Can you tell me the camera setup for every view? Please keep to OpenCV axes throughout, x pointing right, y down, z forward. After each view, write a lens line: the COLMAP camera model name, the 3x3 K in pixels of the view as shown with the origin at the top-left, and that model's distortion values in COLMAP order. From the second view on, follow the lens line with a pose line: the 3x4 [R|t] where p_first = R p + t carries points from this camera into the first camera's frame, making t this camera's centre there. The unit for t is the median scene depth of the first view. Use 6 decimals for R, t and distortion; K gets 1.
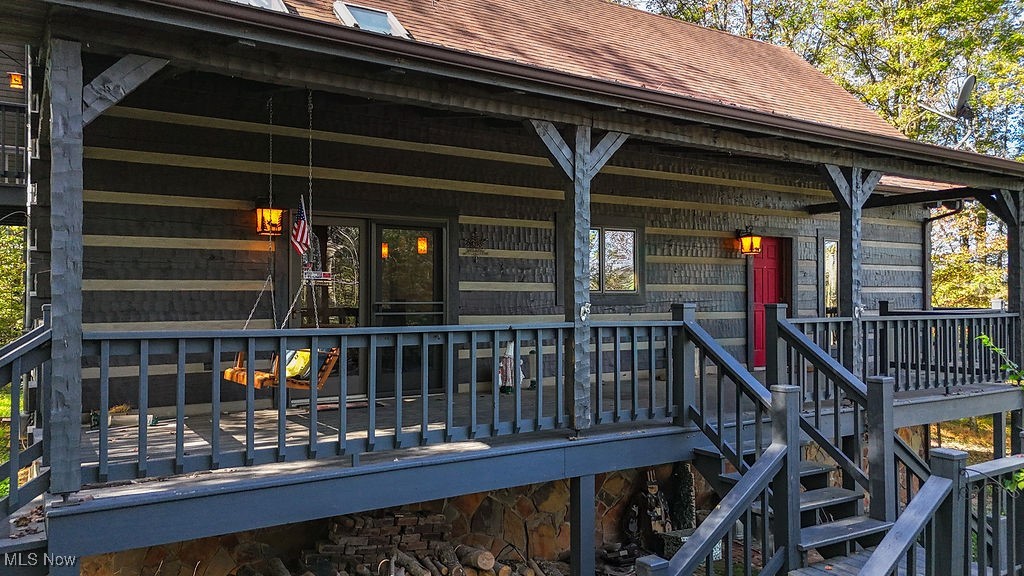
lens RADIAL K [[760.0, 0, 514.5], [0, 760.0, 289.3], [0, 0, 1]] dist [0.071415, -0.077428]
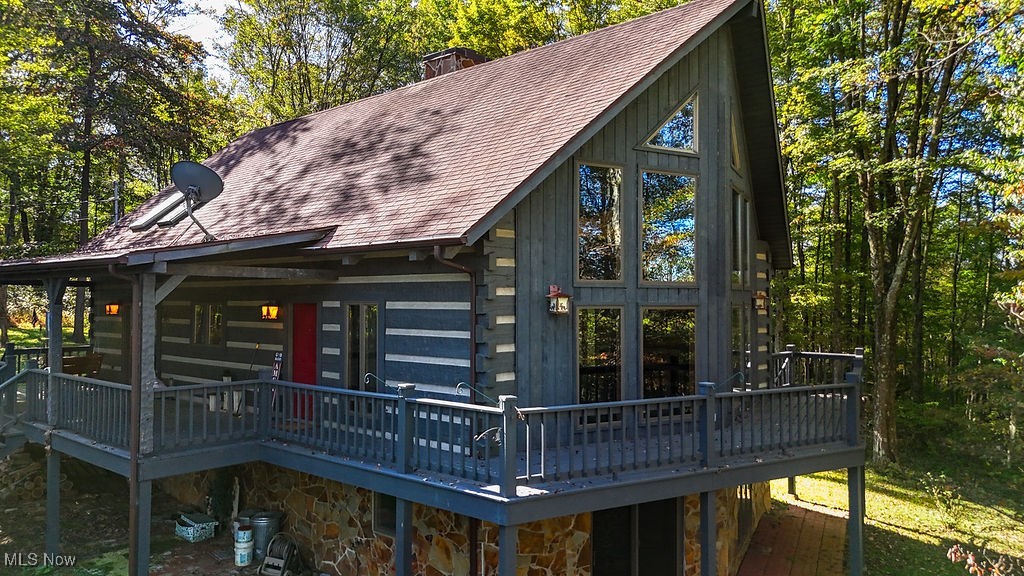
lens RADIAL K [[740.6, 0, 512.0], [0, 740.6, 288.0], [0, 0, 1]] dist [0.076320, -0.065939]
pose [[0.269617, -0.012466, -0.962887, 1.970980], [0.005368, 0.999920, -0.011443, -0.104740], [0.962953, -0.002084, 0.269662, 1.339716]]
